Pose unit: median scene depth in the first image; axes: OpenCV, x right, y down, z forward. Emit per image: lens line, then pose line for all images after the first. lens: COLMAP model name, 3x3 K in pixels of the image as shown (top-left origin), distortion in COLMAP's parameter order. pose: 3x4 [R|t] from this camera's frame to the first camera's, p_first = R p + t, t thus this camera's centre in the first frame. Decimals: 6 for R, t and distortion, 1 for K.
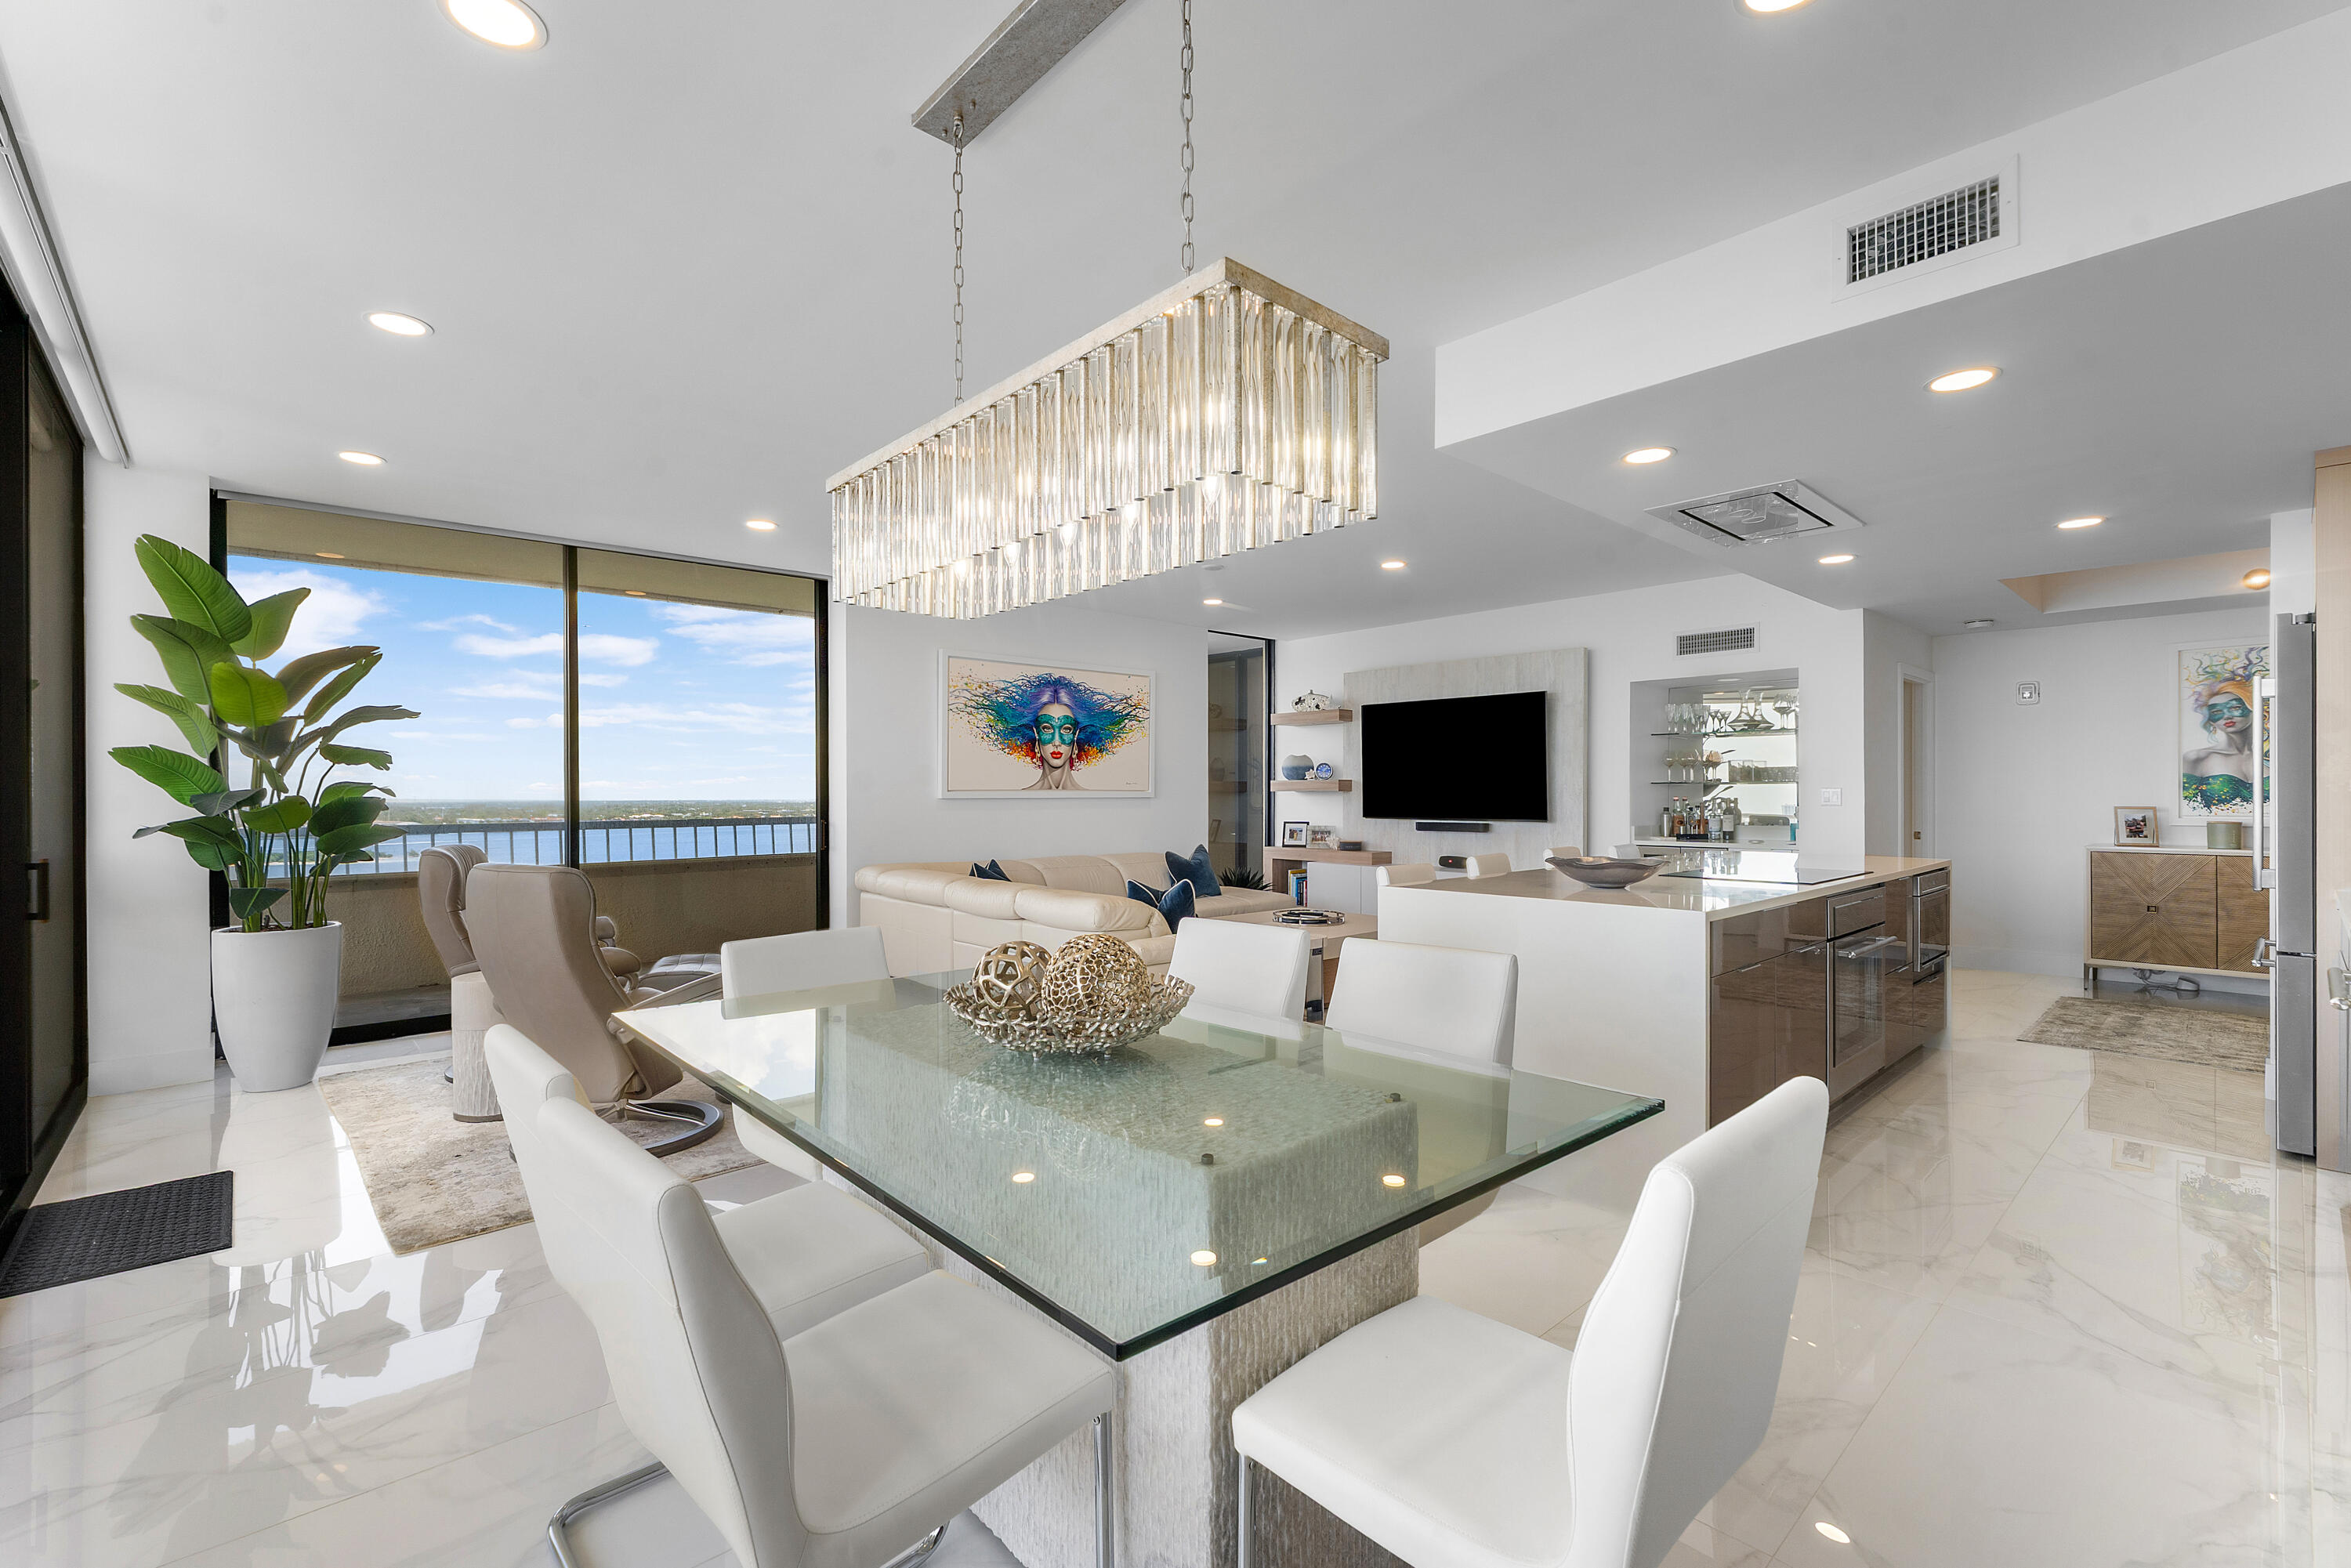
lens RADIAL K [[1013.9, 0, 1190.5], [0, 1013.9, 788.4], [0, 0, 1]] dist [-0.000740, -0.000181]
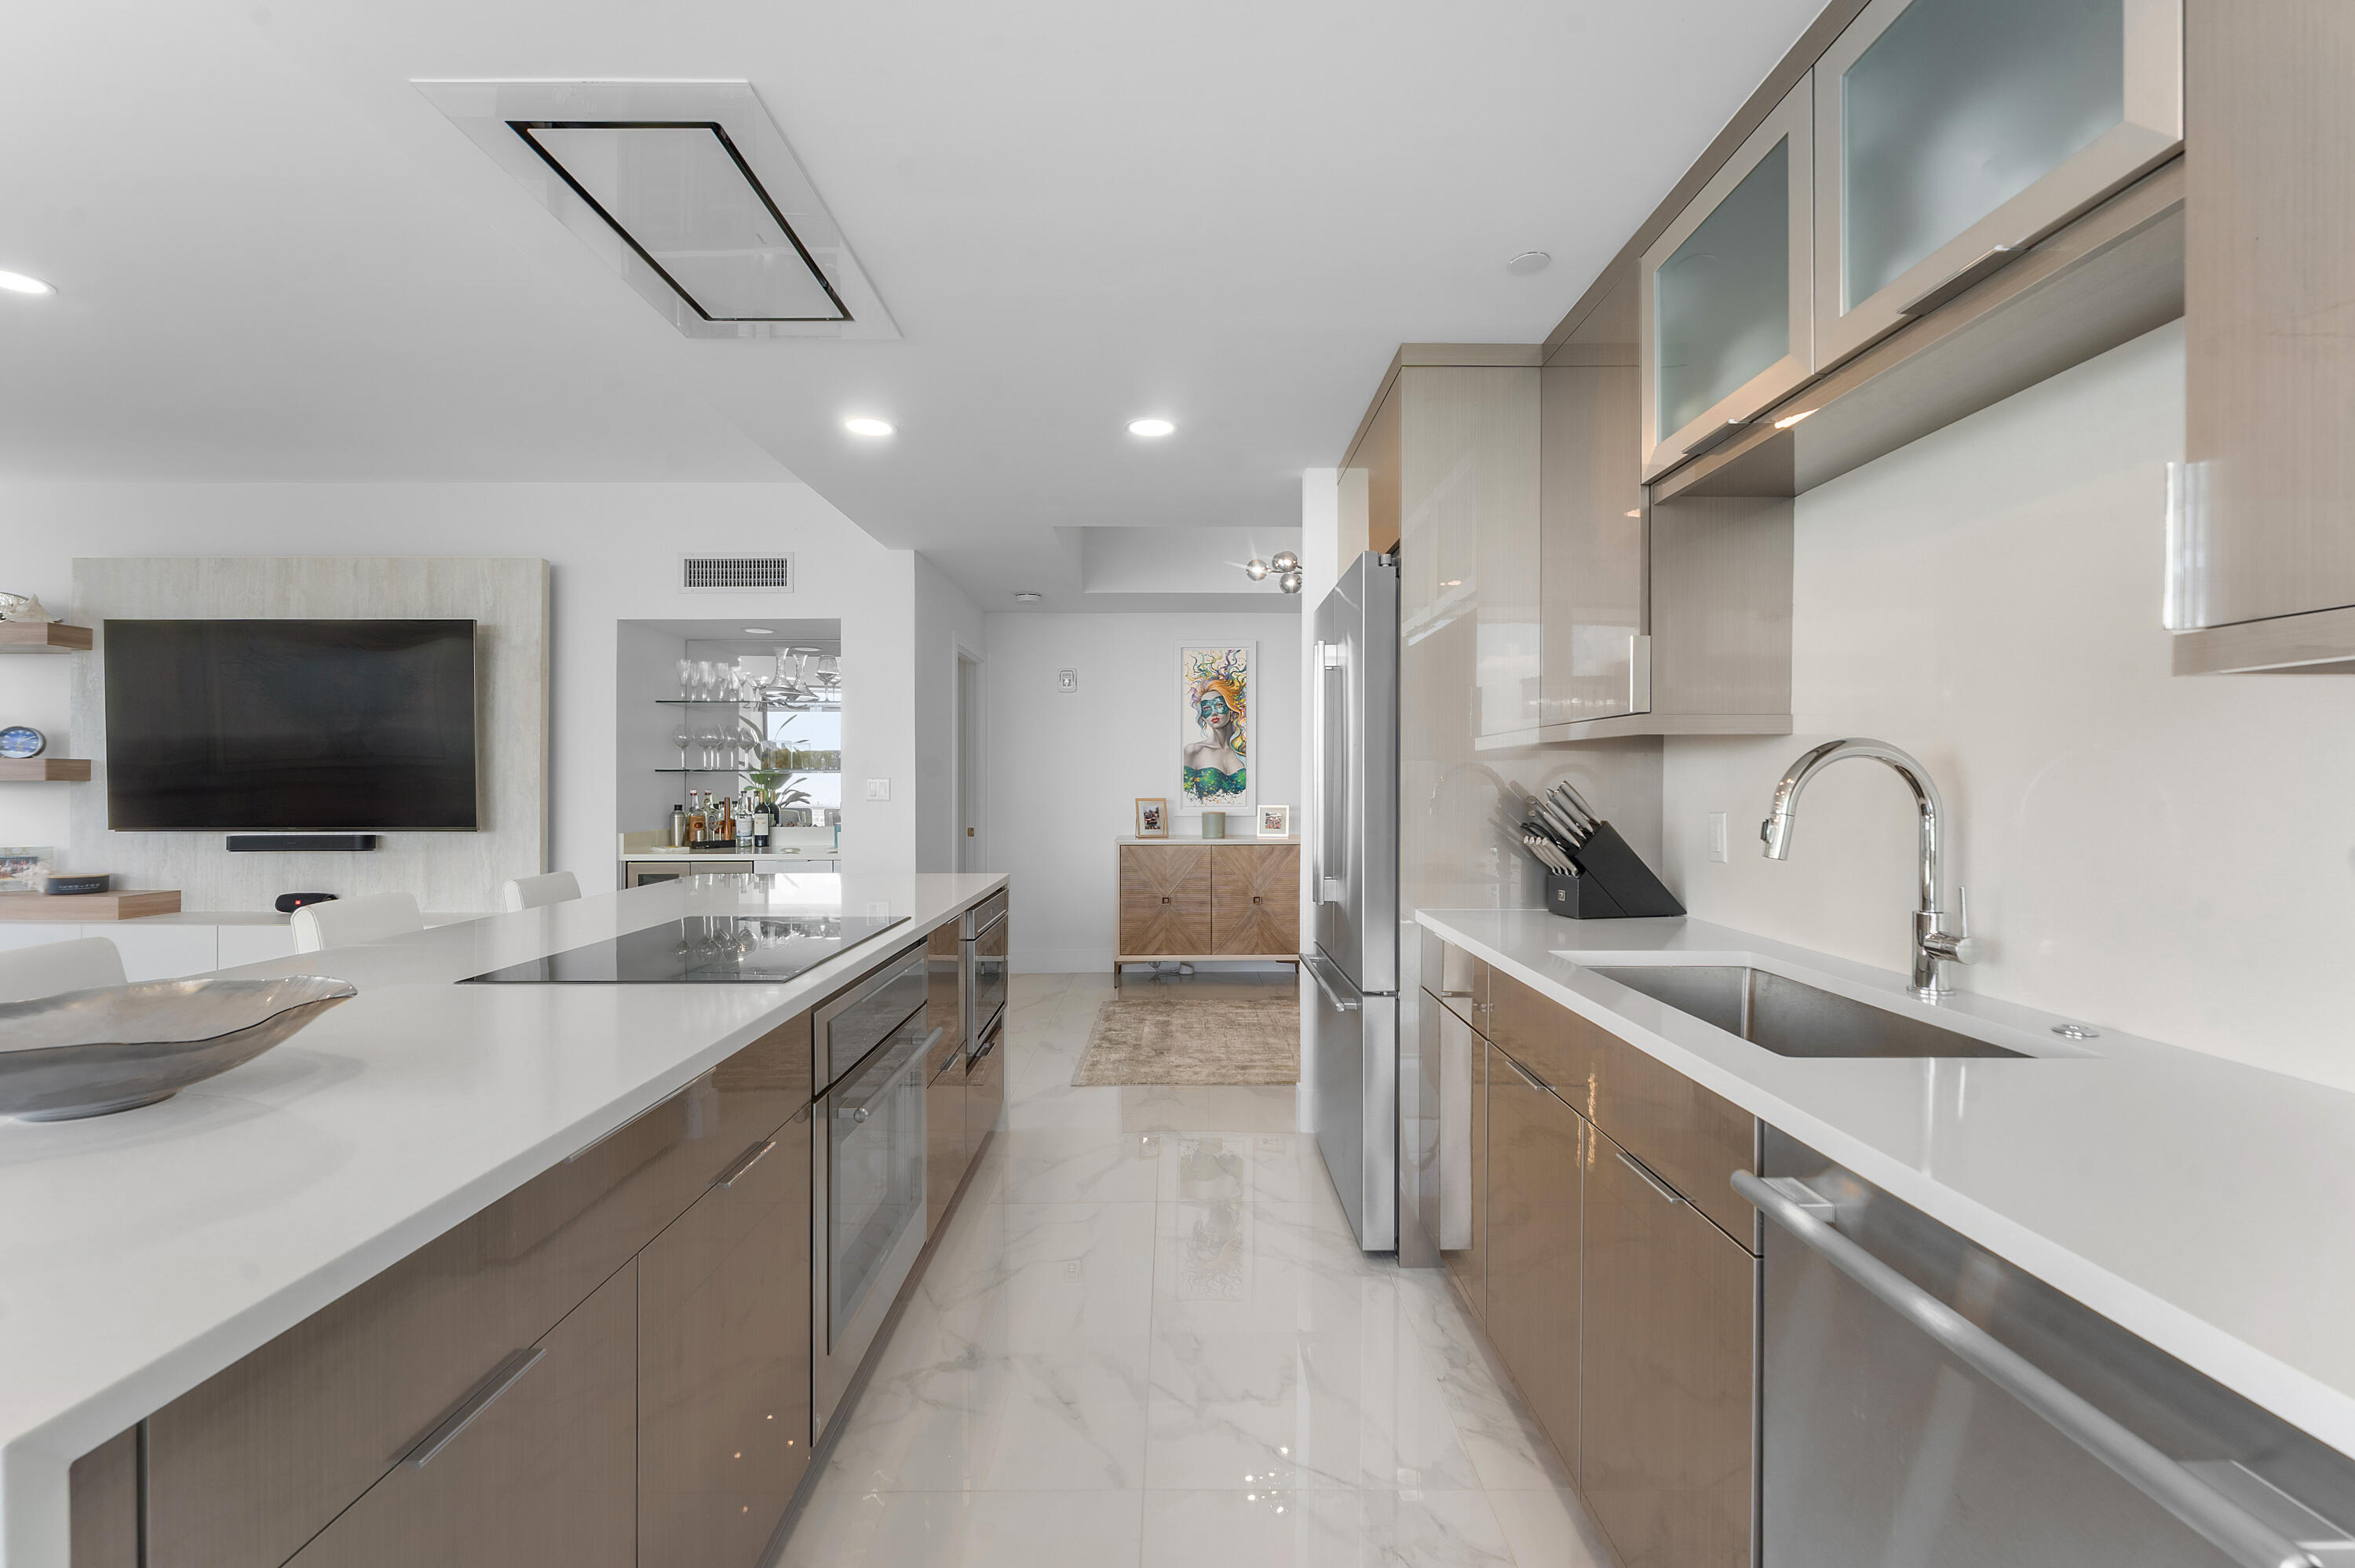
lens RADIAL K [[988.7, 0, 1177.5], [0, 988.7, 784.0], [0, 0, 1]] dist [-0.000587, -0.000878]
pose [[0.675537, 0.000472, 0.737326, 0.196680], [-0.003951, 0.999988, 0.002980, 0.000687], [-0.737316, -0.004926, 0.675530, 0.275799]]
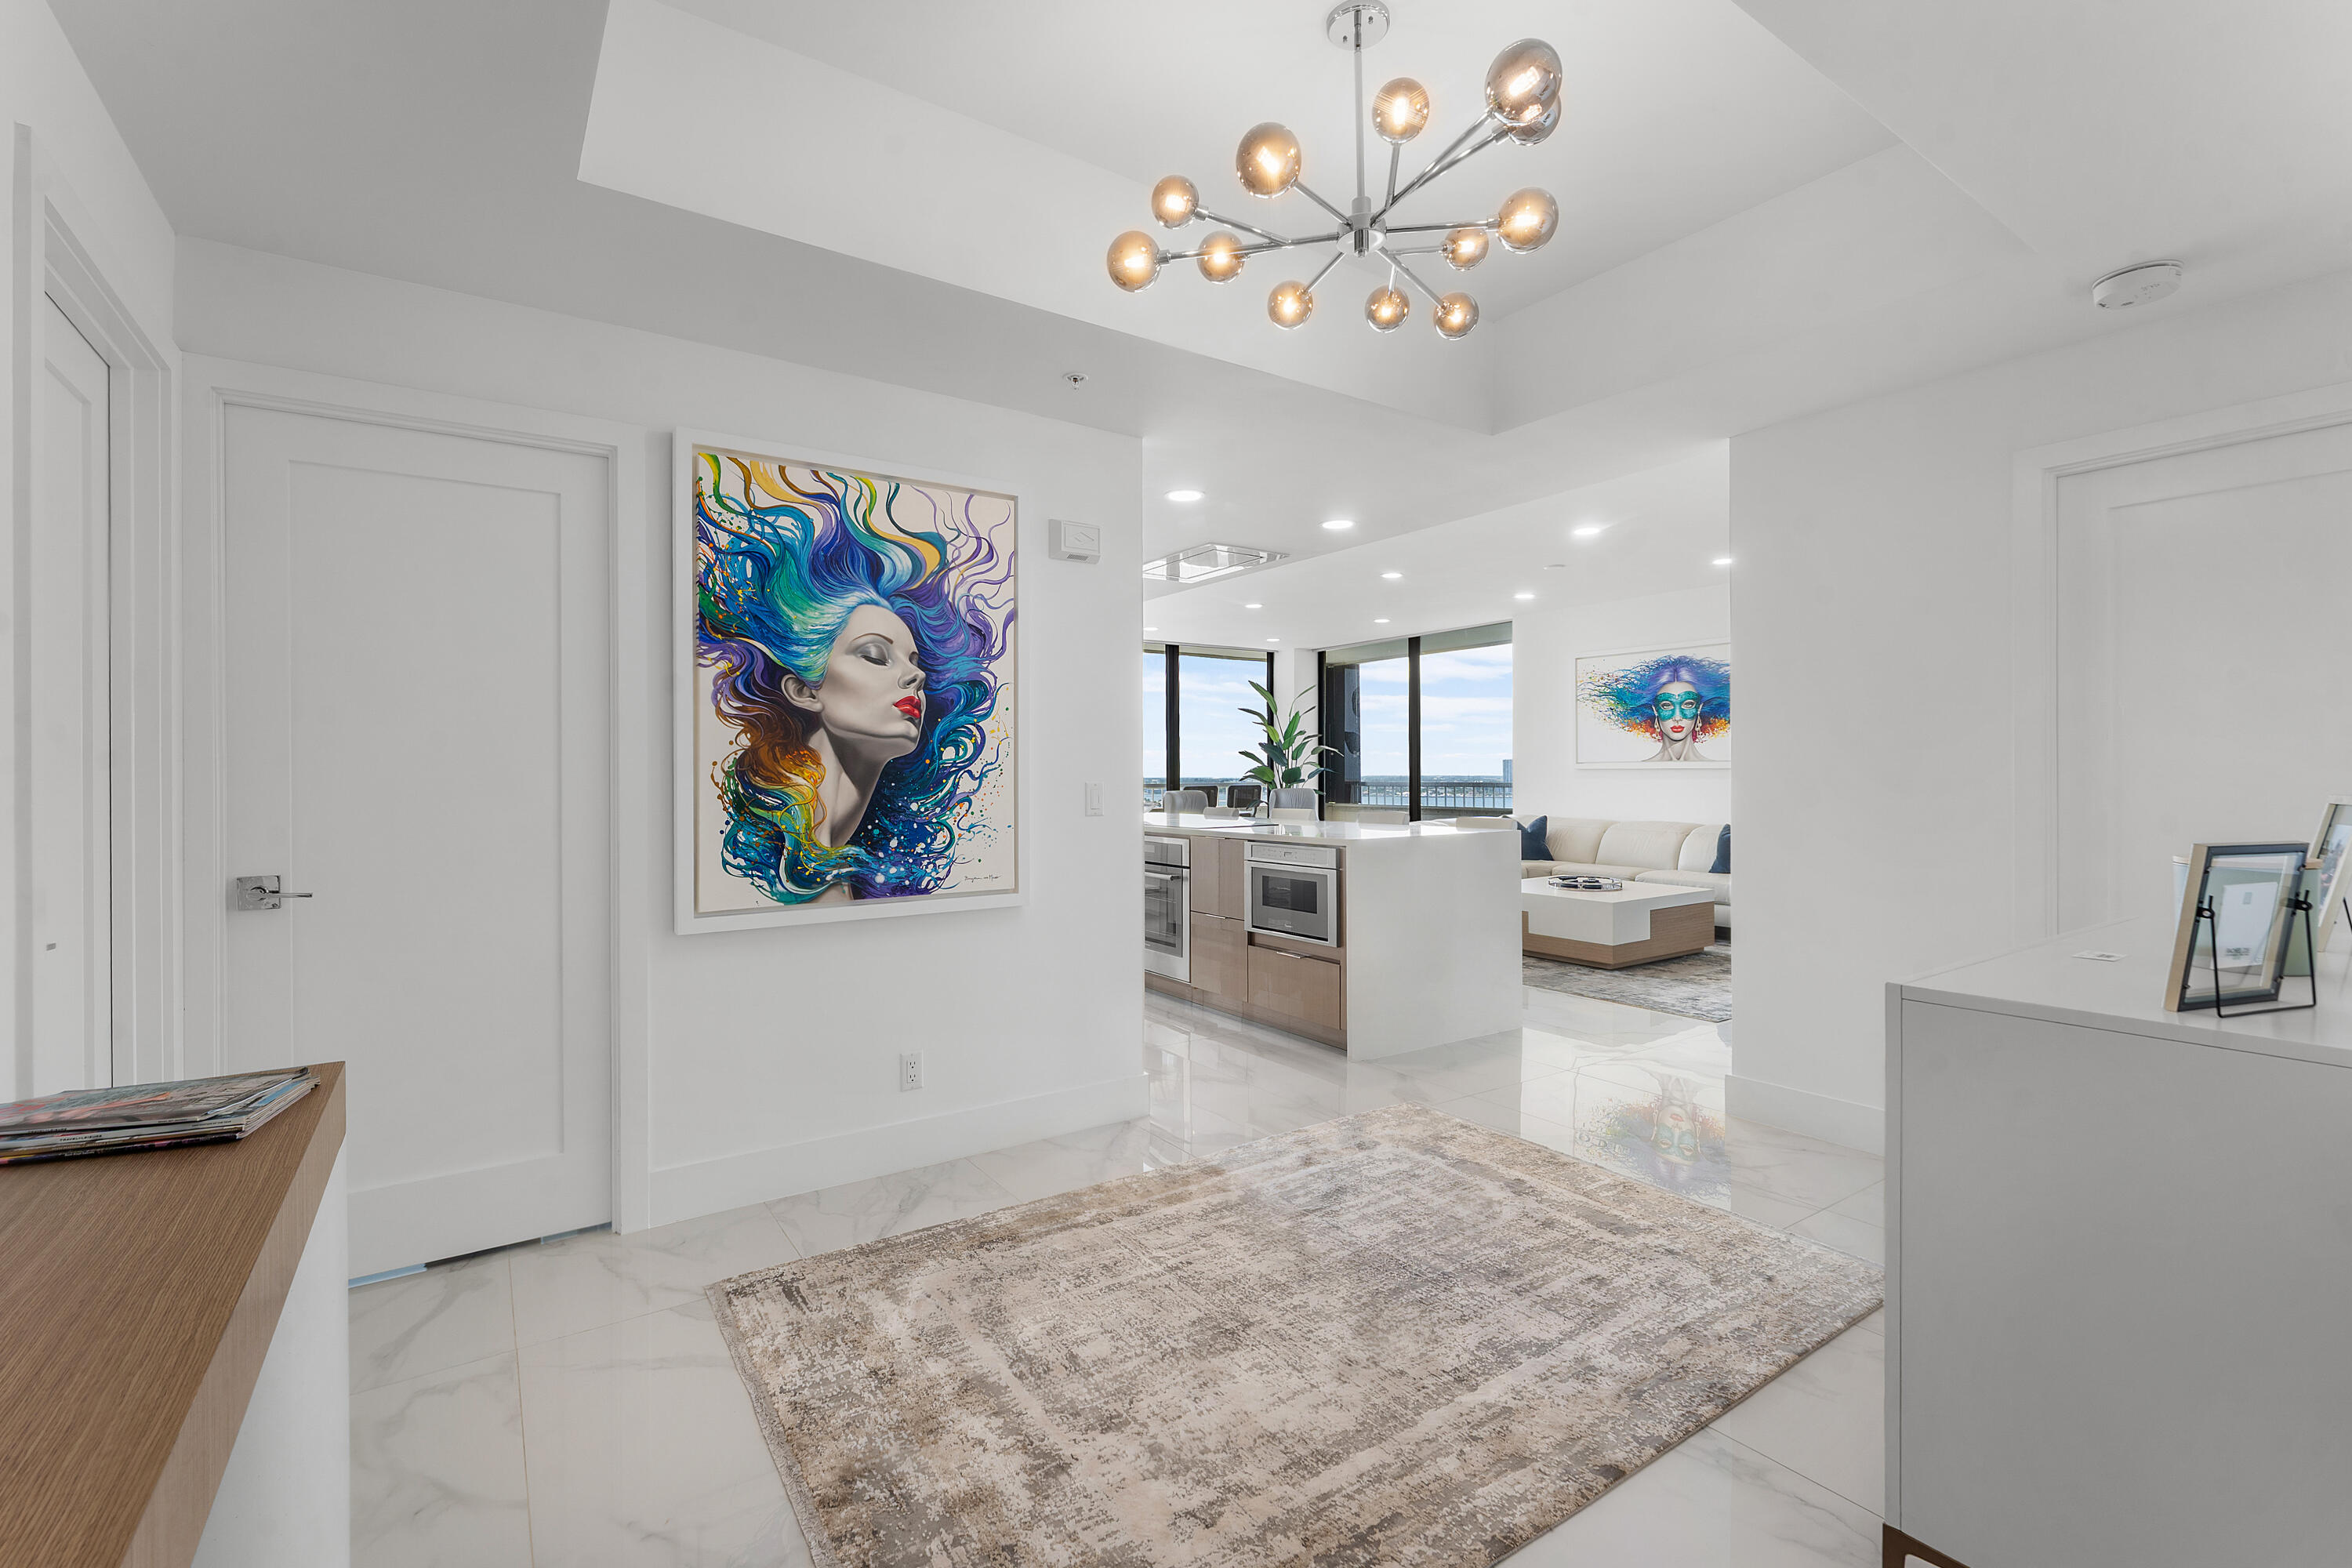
lens RADIAL K [[1025.0, 0, 1176.0], [0, 1025.0, 784.0], [0, 0, 1]] dist [0.000161, 0.000031]
pose [[-0.140829, 0.015863, -0.989907, 1.077345], [0.008959, 0.999851, 0.014748, 0.005213], [0.989993, -0.006792, -0.140950, 0.647430]]
